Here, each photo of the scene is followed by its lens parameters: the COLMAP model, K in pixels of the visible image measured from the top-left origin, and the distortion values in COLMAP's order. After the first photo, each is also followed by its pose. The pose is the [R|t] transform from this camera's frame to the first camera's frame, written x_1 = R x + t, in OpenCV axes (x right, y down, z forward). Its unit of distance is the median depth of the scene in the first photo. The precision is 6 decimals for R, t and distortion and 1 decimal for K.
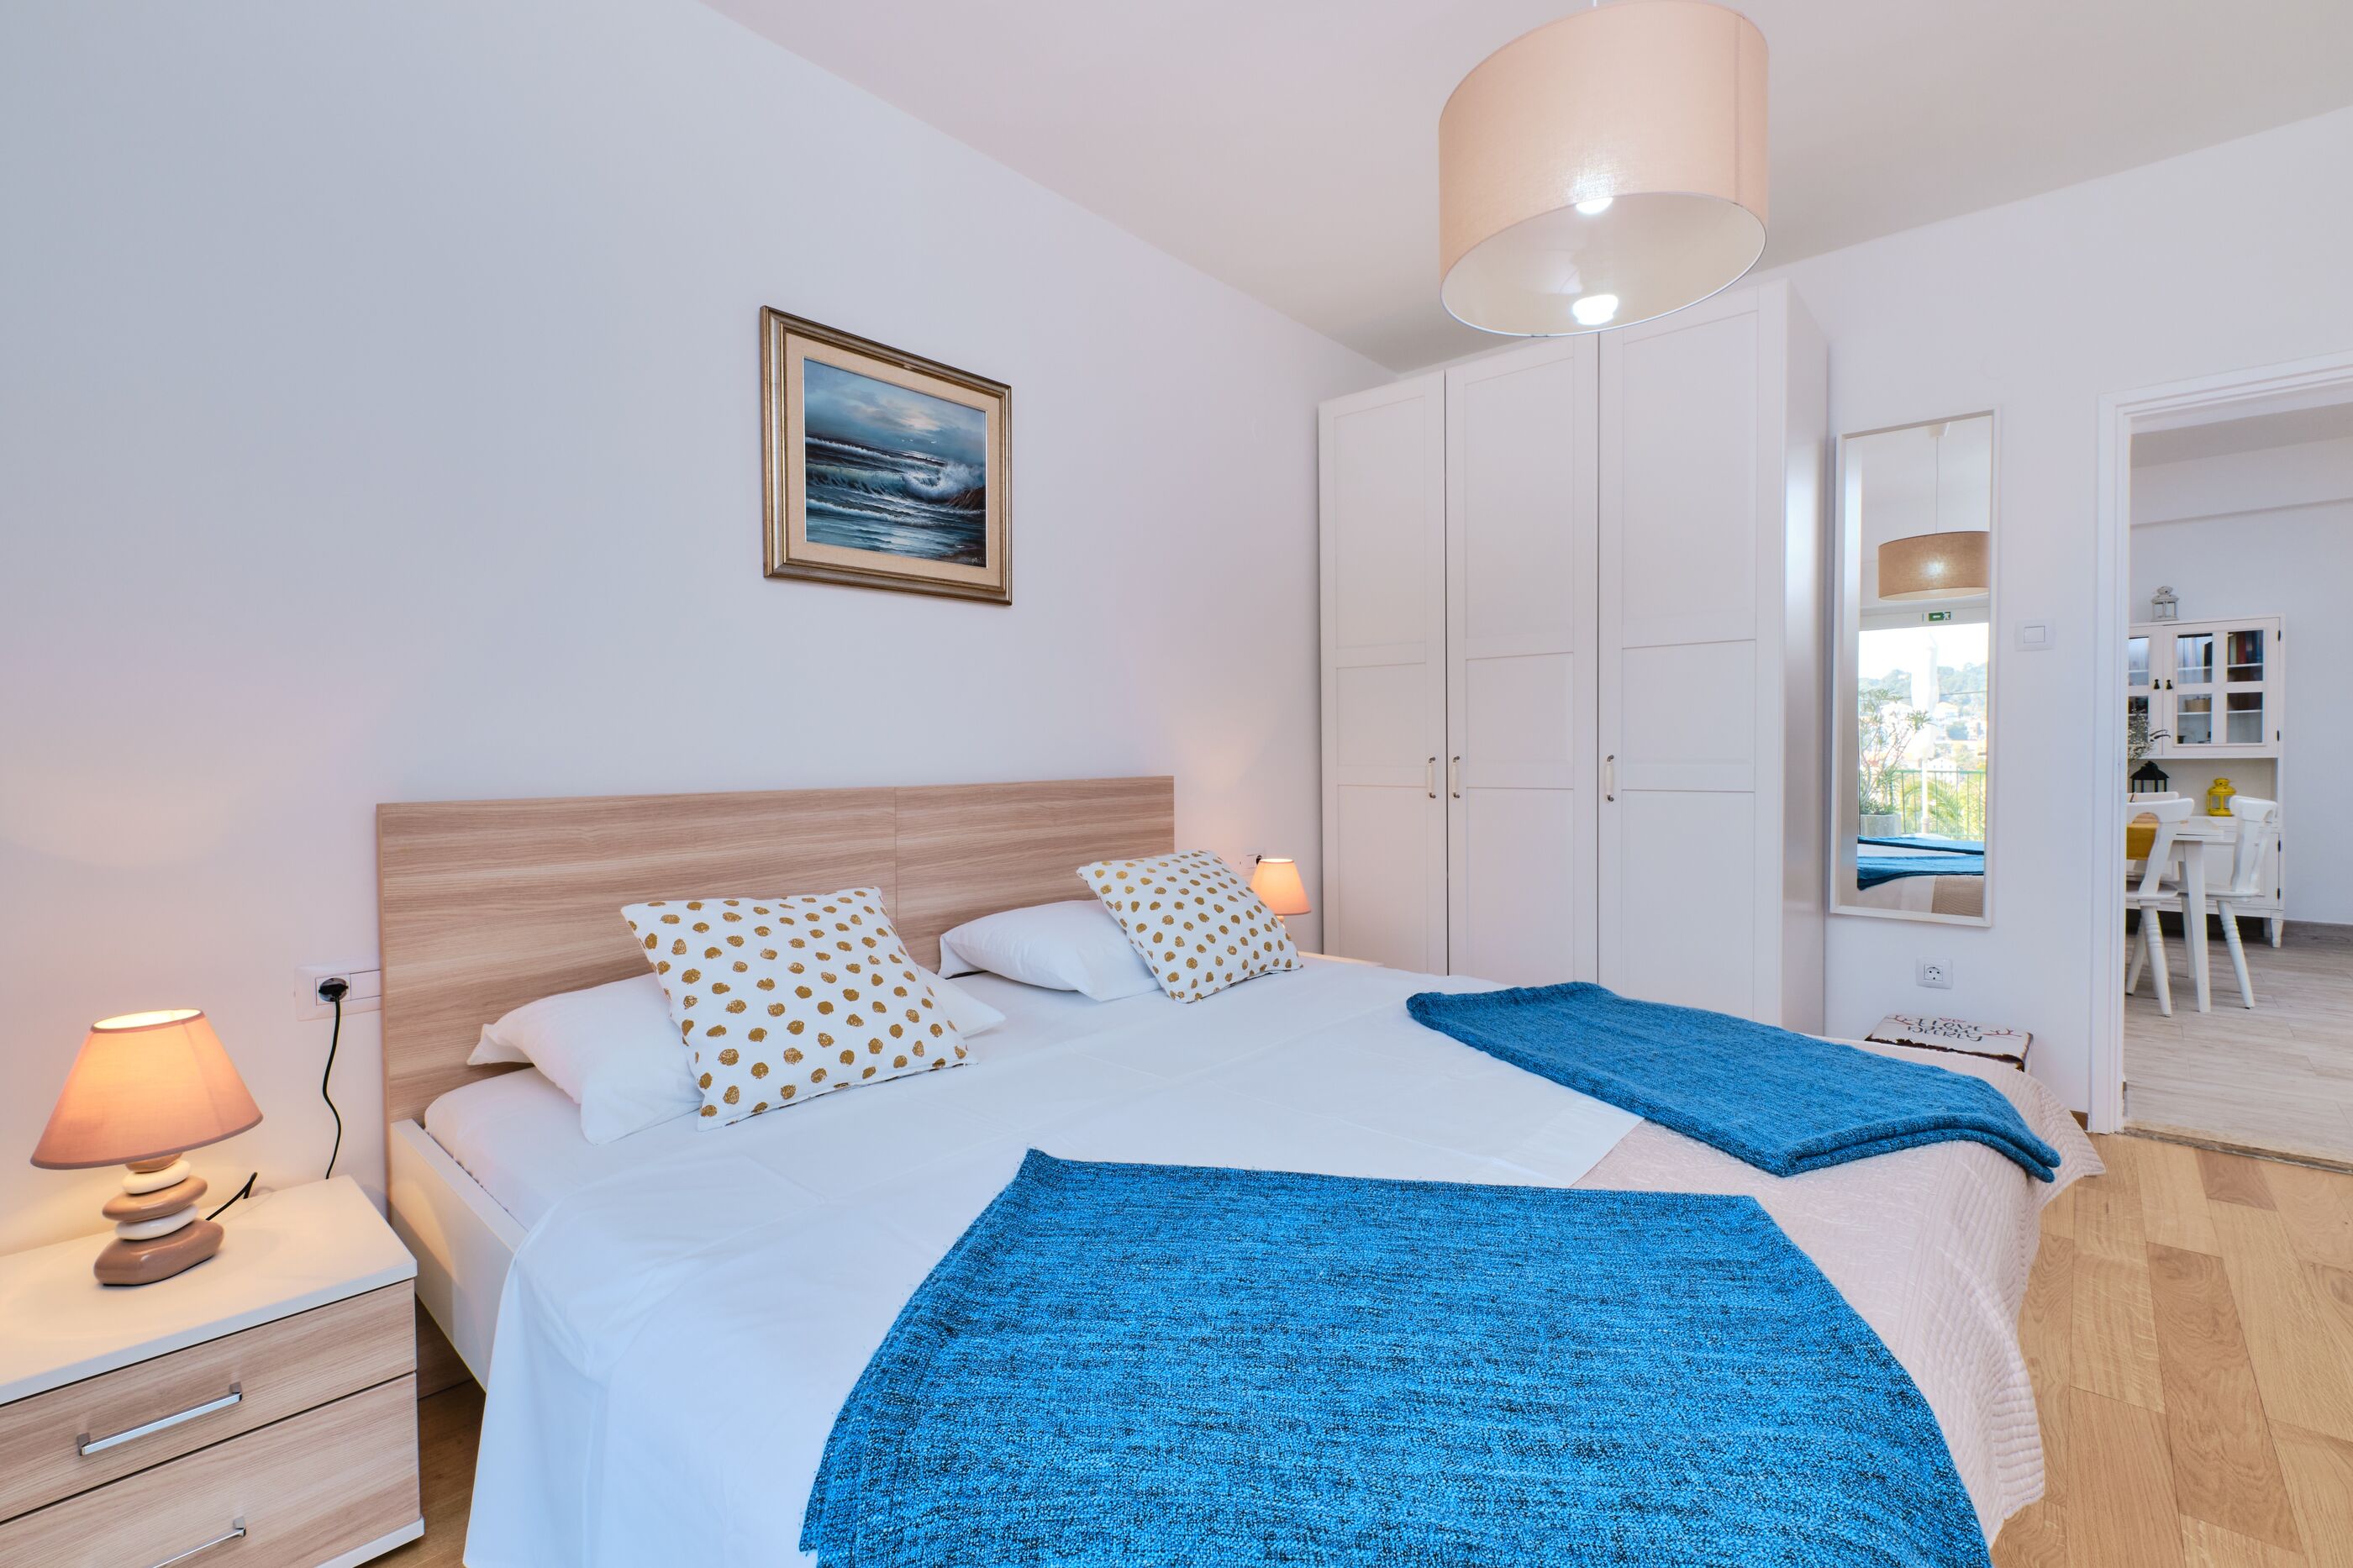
lens RADIAL K [[1065.7, 0, 1171.0], [0, 1065.7, 776.9], [0, 0, 1]] dist [0.000149, -0.000061]
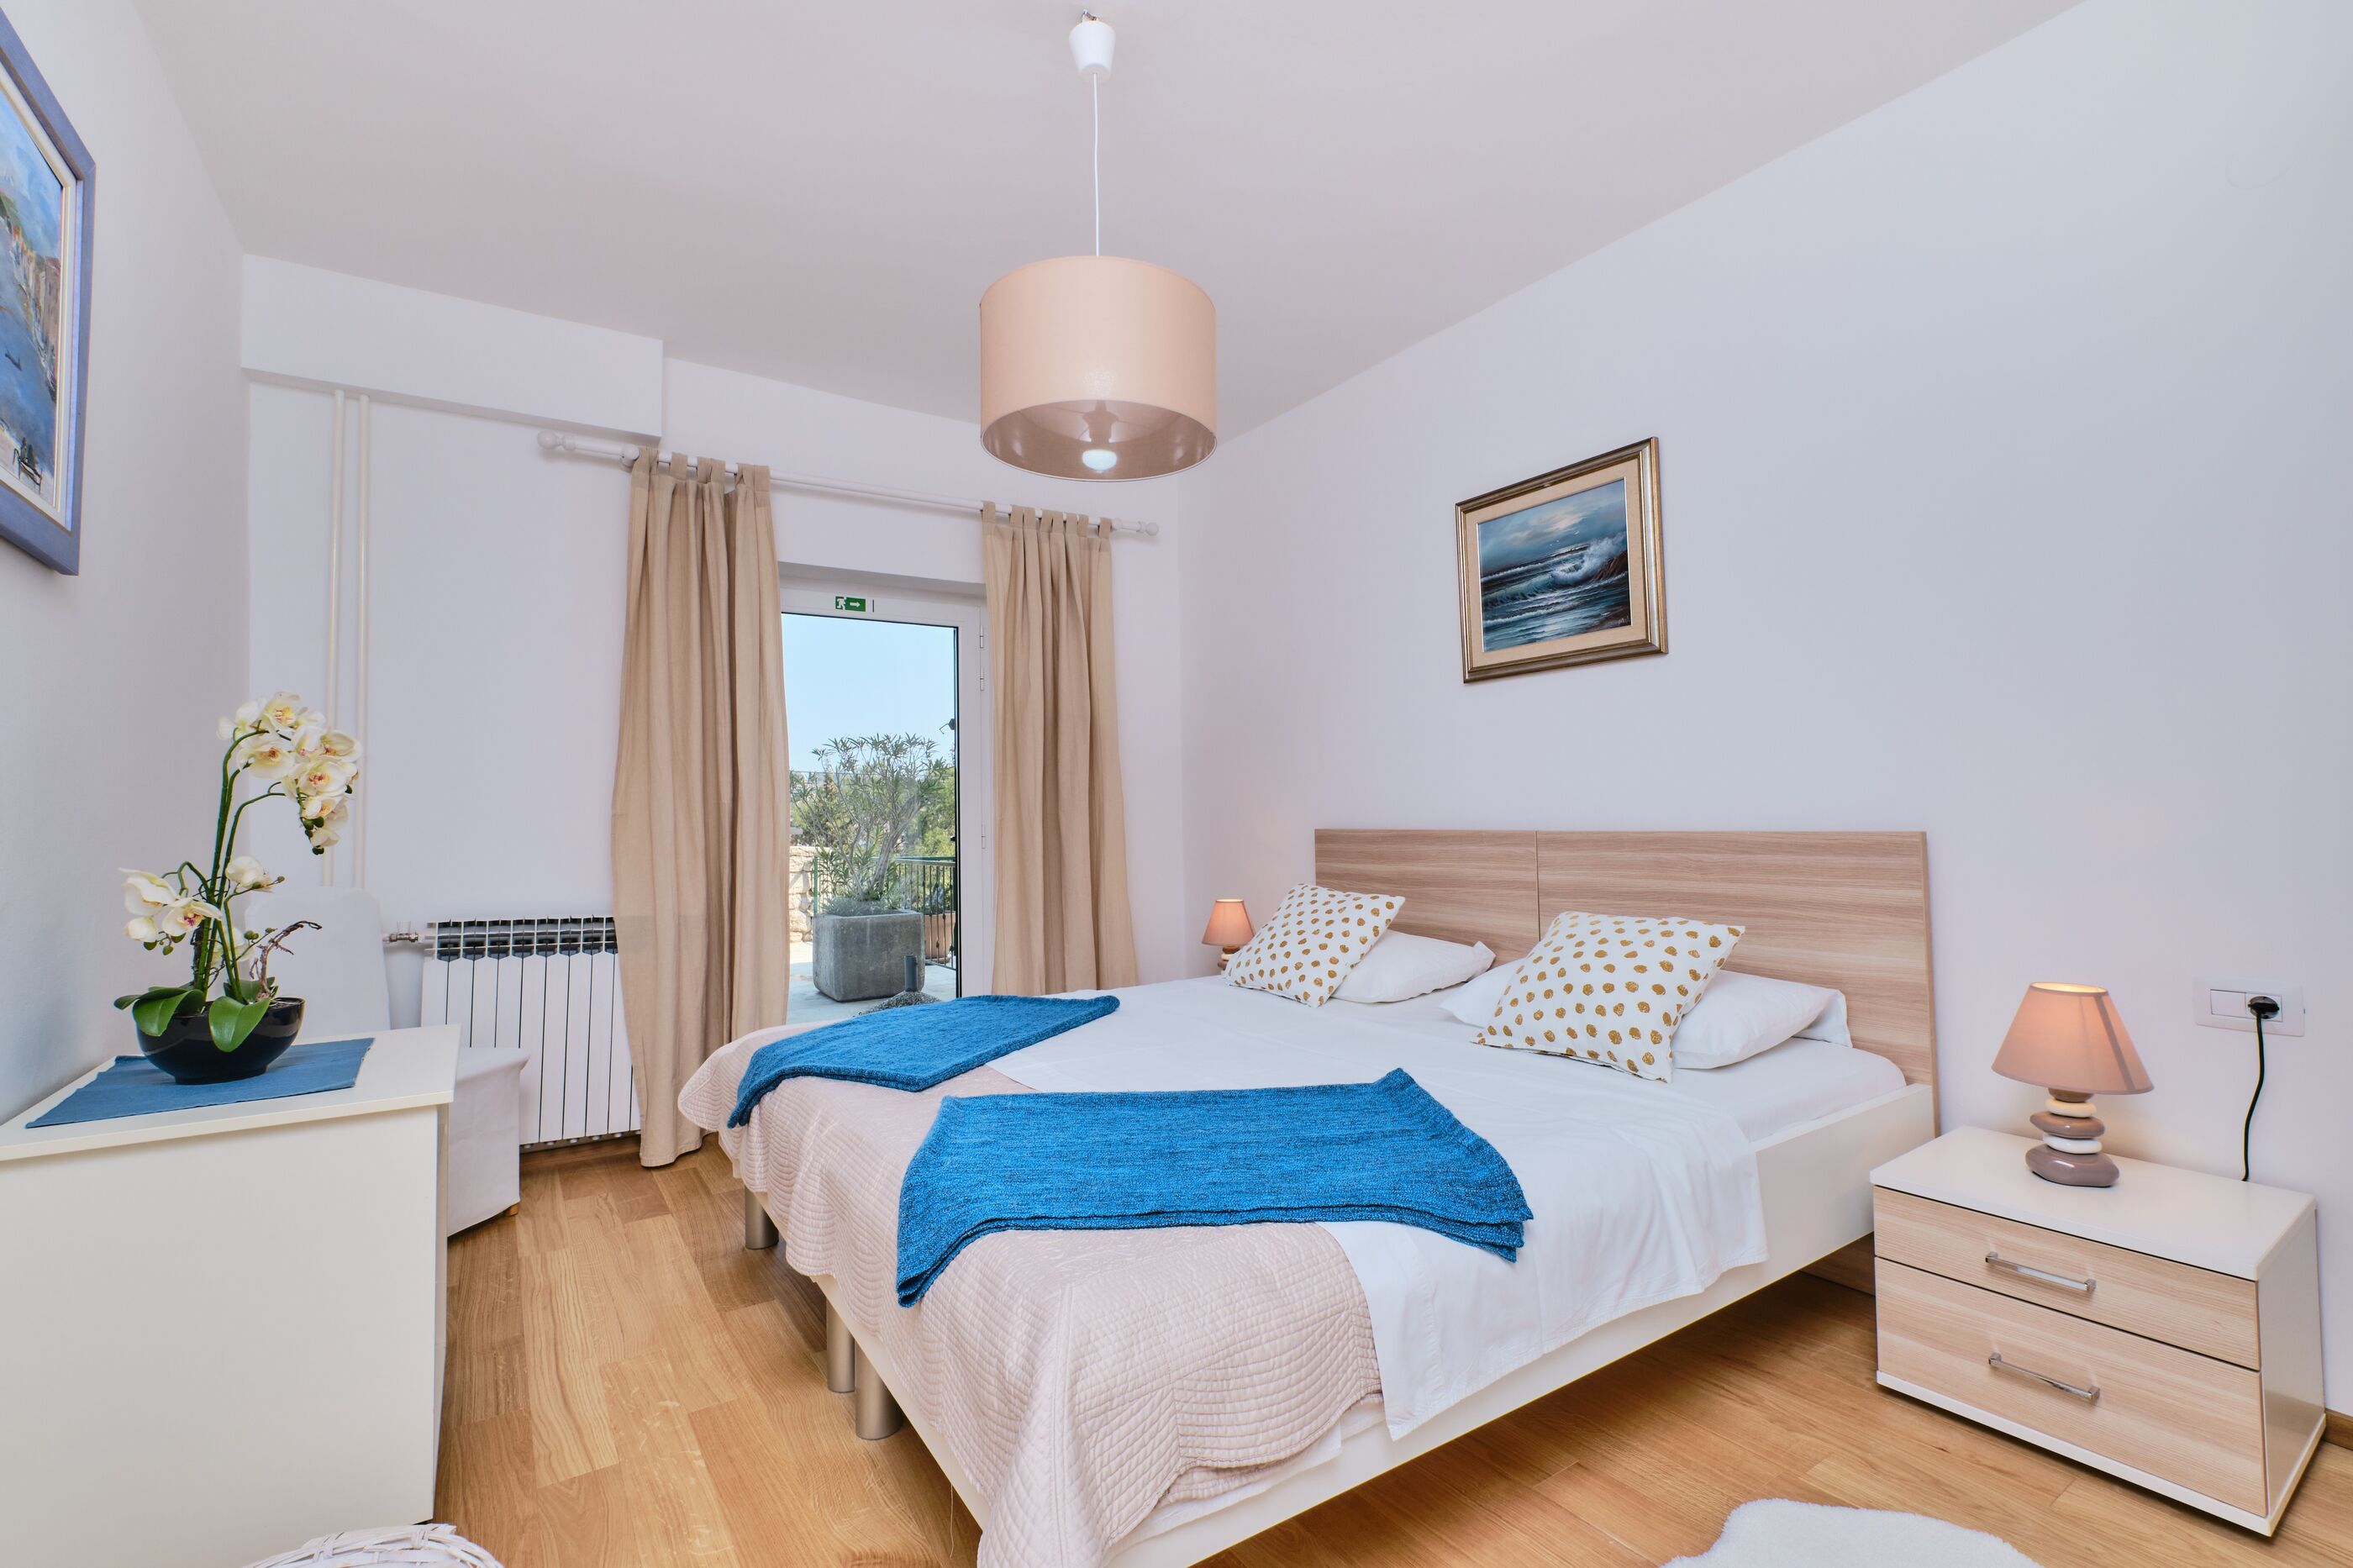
lens RADIAL K [[1065.7, 0, 1171.0], [0, 1065.7, 776.9], [0, 0, 1]] dist [0.000149, -0.000061]
pose [[-0.283416, -0.019326, -0.958802, 1.015532], [-0.005250, 0.999813, -0.018601, -0.027130], [0.958983, -0.000238, -0.283465, 0.919643]]
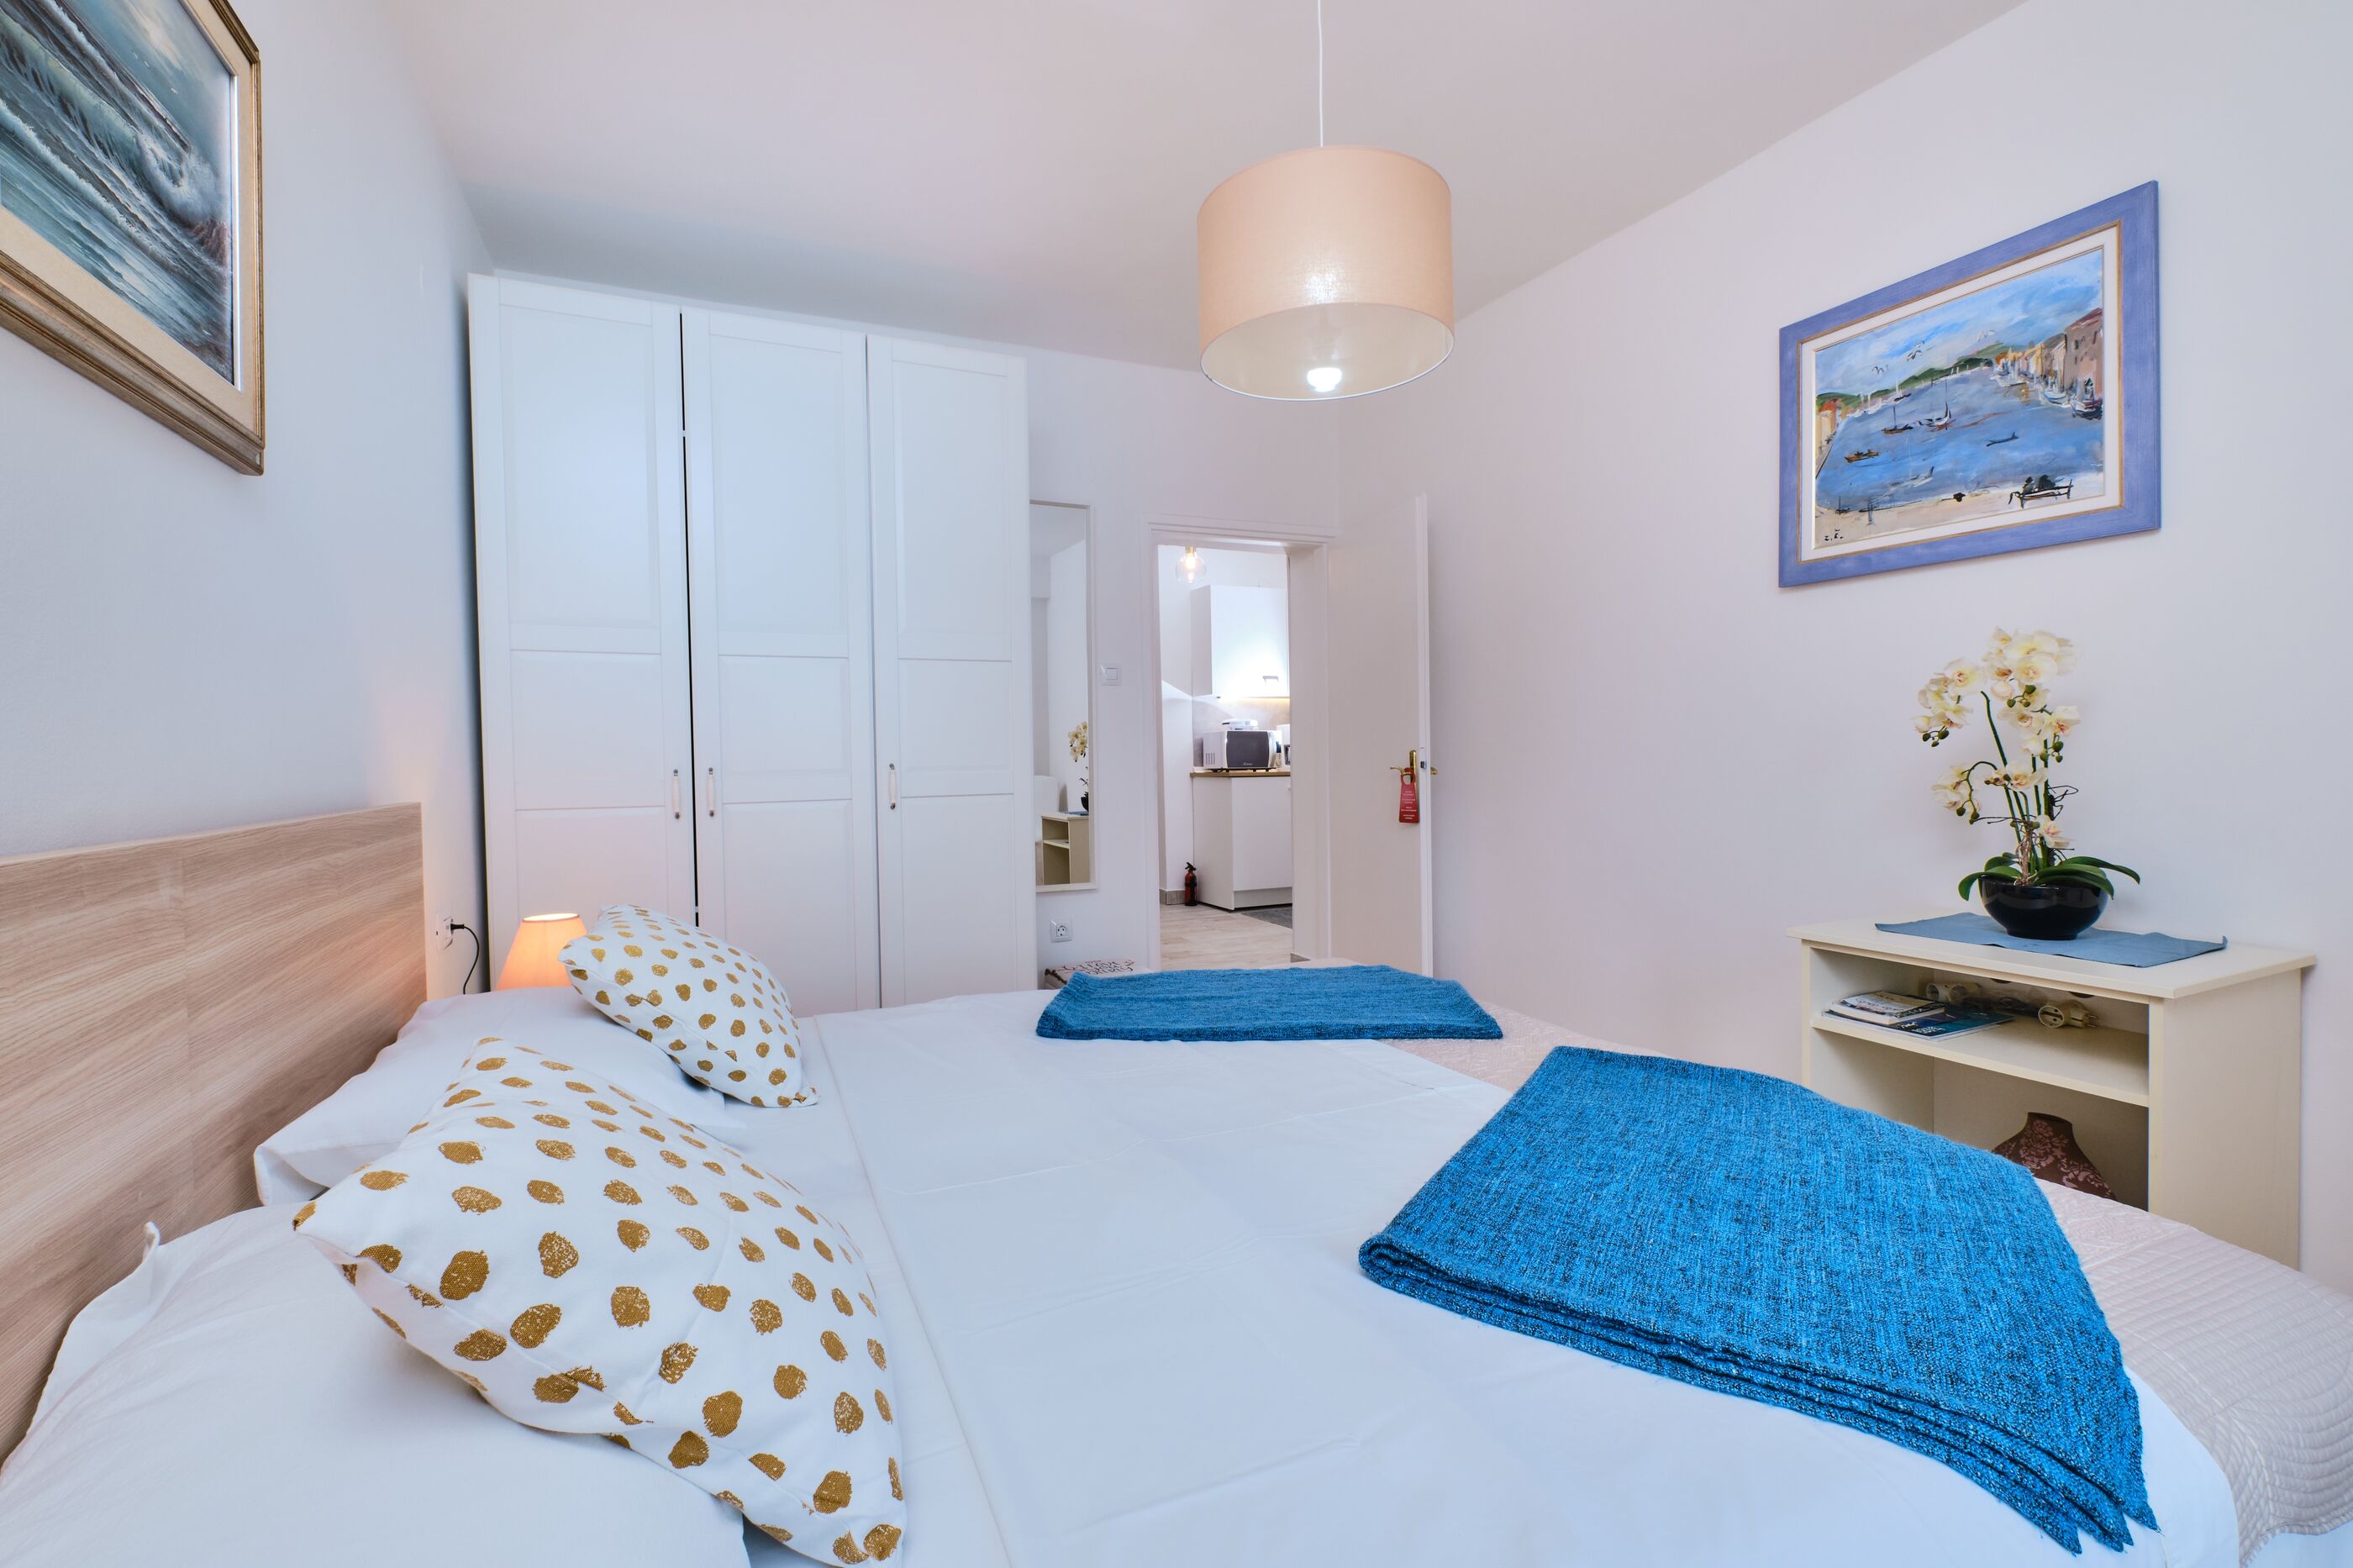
lens RADIAL K [[1047.0, 0, 1217.6], [0, 1047.0, 786.8], [0, 0, 1]] dist [-0.011689, 0.000432]
pose [[0.389328, -0.029069, 0.920641, -0.473529], [0.037501, 0.999173, 0.015690, -0.002333], [-0.920336, 0.028416, 0.390096, 0.424492]]
